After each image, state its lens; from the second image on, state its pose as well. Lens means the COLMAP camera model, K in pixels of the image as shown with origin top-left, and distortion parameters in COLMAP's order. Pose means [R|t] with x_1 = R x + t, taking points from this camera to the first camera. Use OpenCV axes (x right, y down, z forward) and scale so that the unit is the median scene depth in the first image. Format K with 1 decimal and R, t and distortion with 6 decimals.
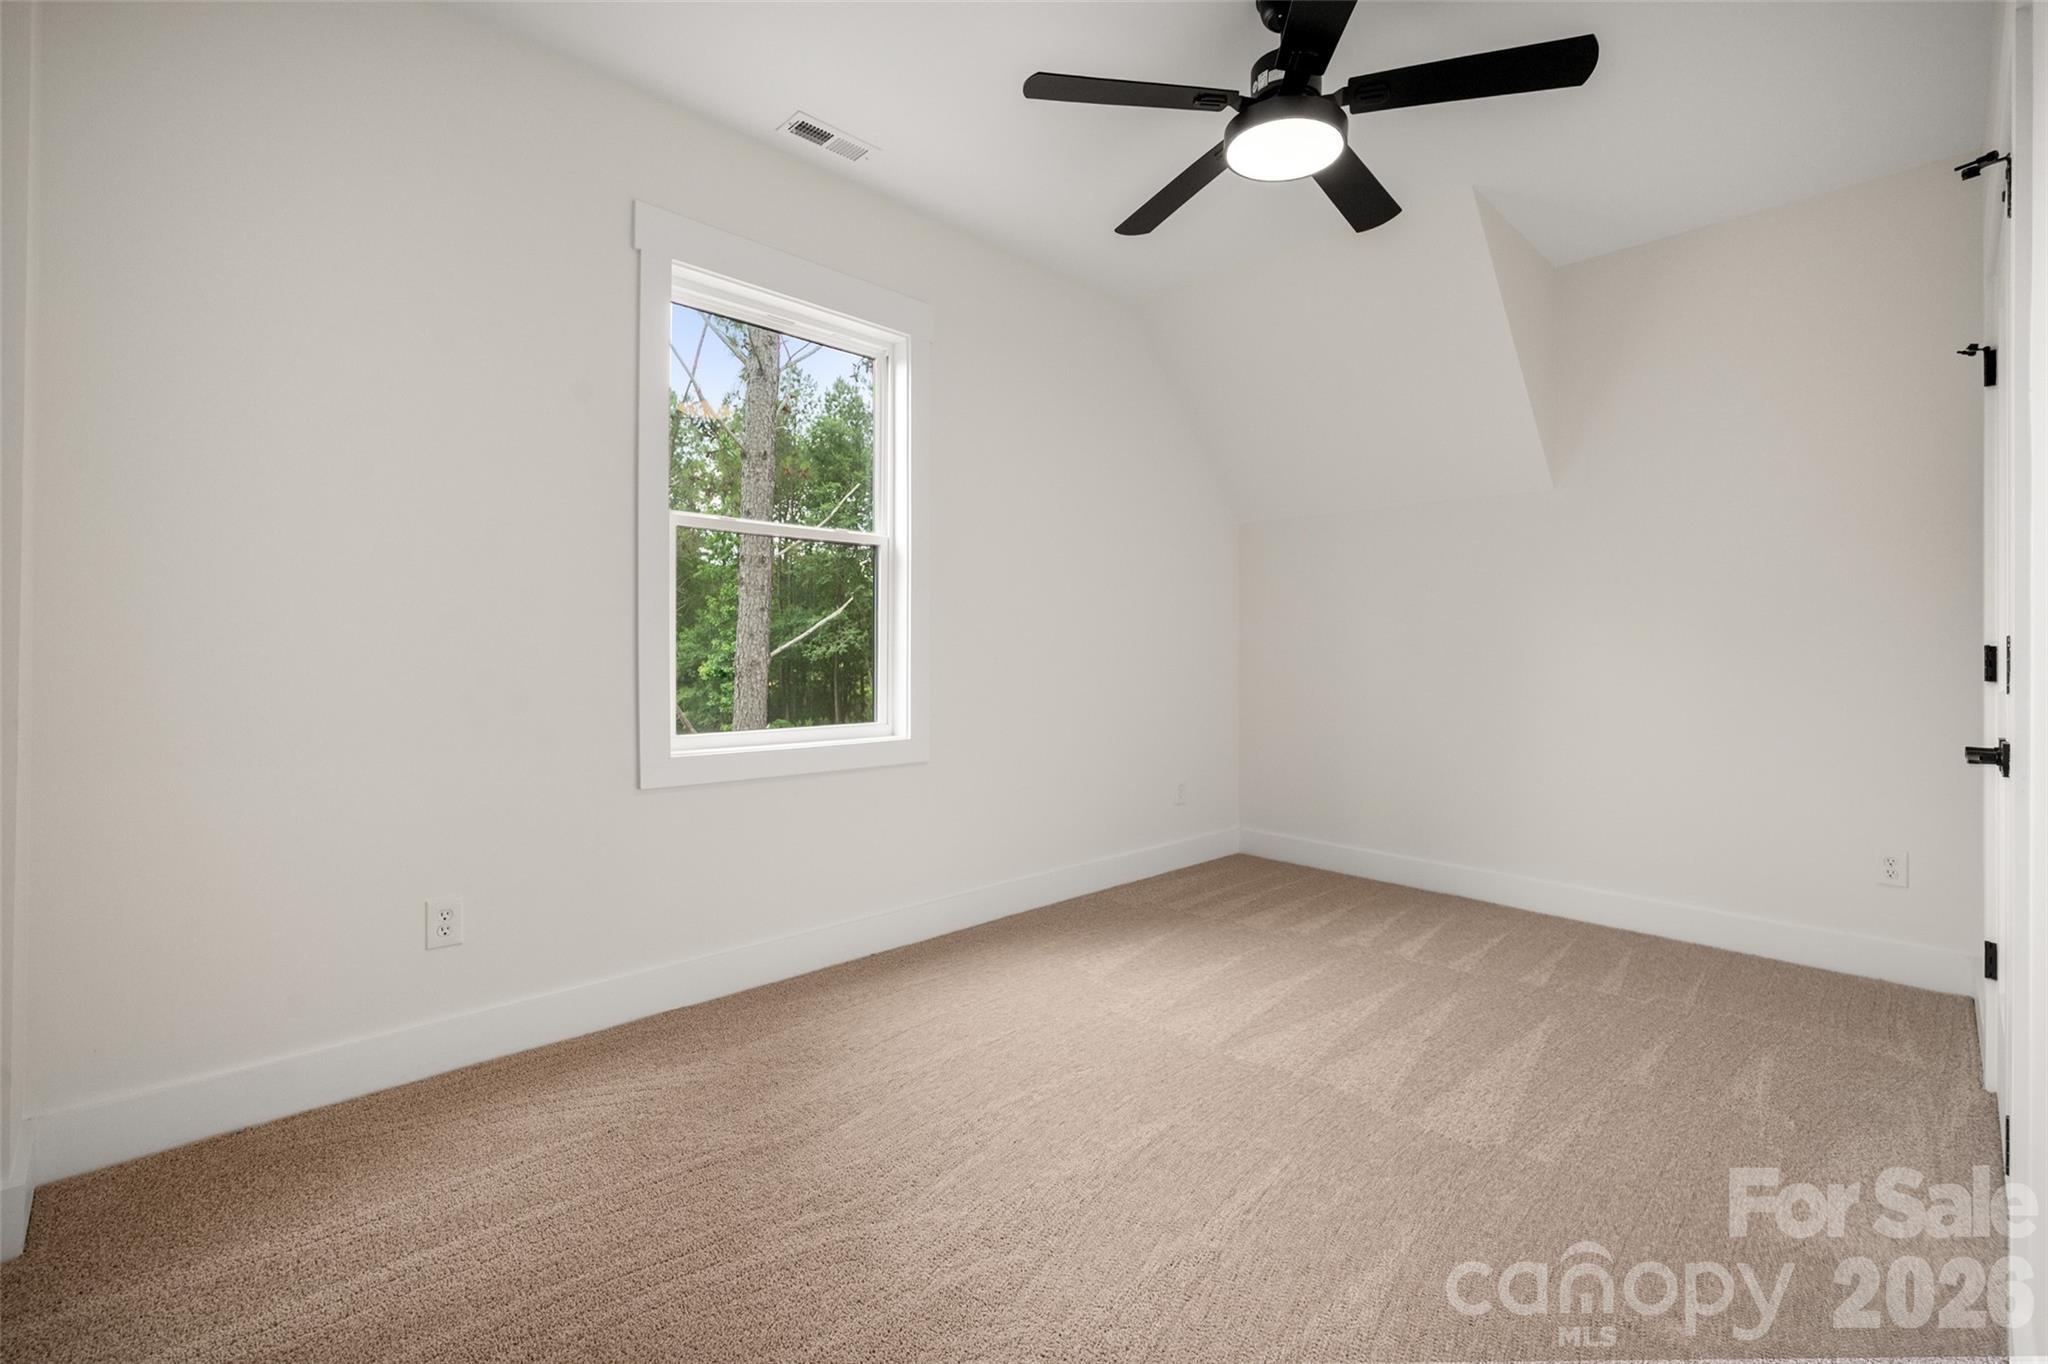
lens RADIAL K [[860.9, 0, 1025.3], [0, 860.9, 660.7], [0, 0, 1]] dist [0.002520, 0.000271]
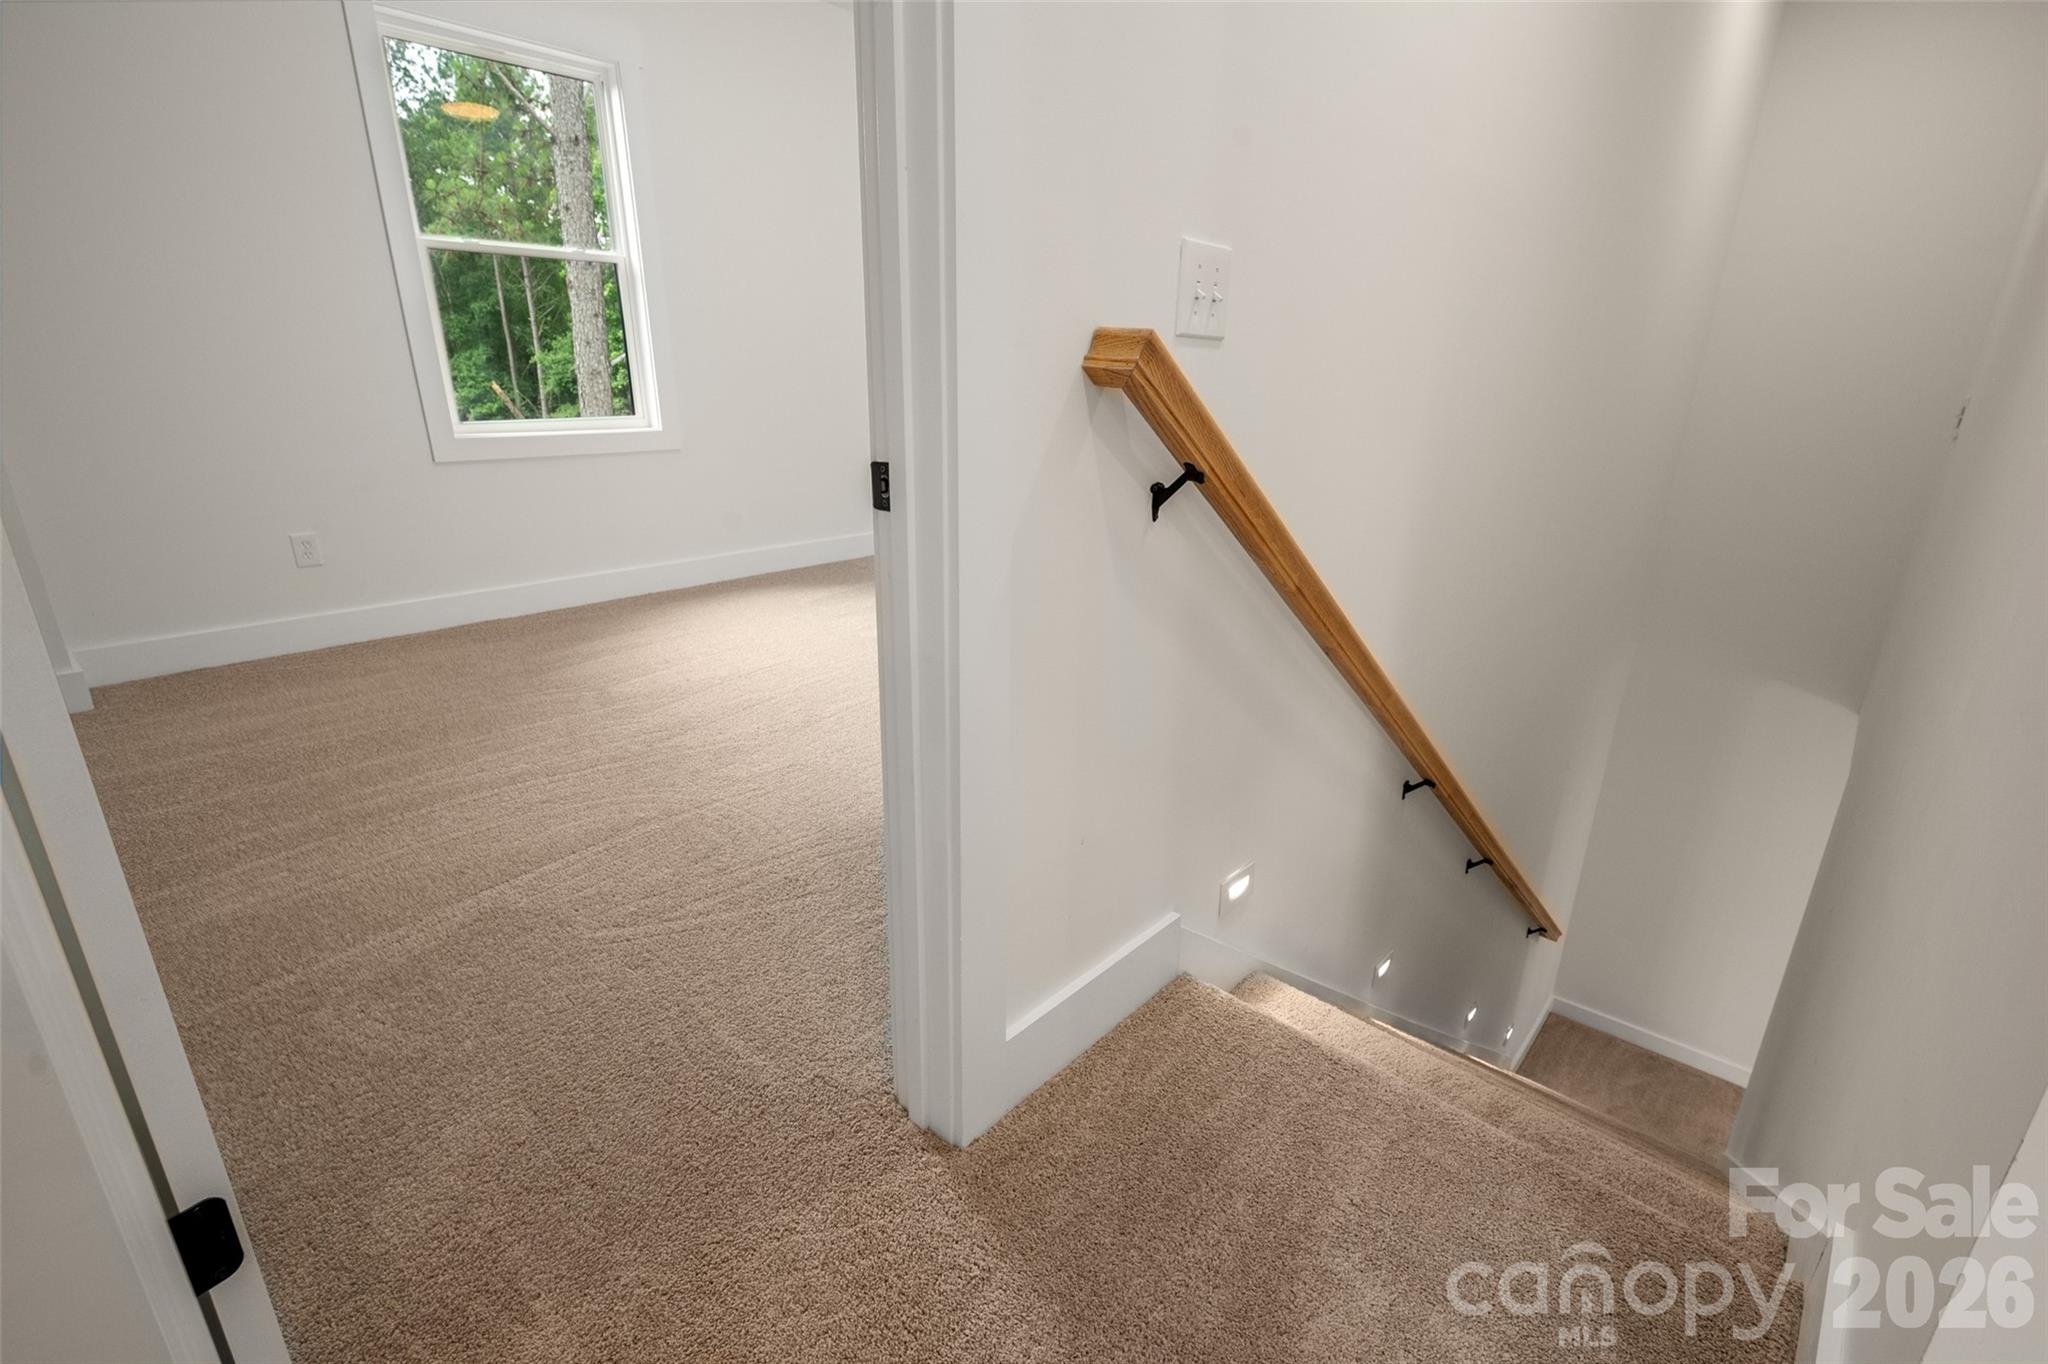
lens RADIAL K [[901.2, 0, 1031.2], [0, 901.2, 686.8], [0, 0, 1]] dist [0.000648, 0.000157]
pose [[0.997916, -0.016562, 0.062367, 0.323476], [-0.004652, 0.945520, 0.325532, 0.012989], [-0.064360, -0.325144, 0.943472, -0.426499]]
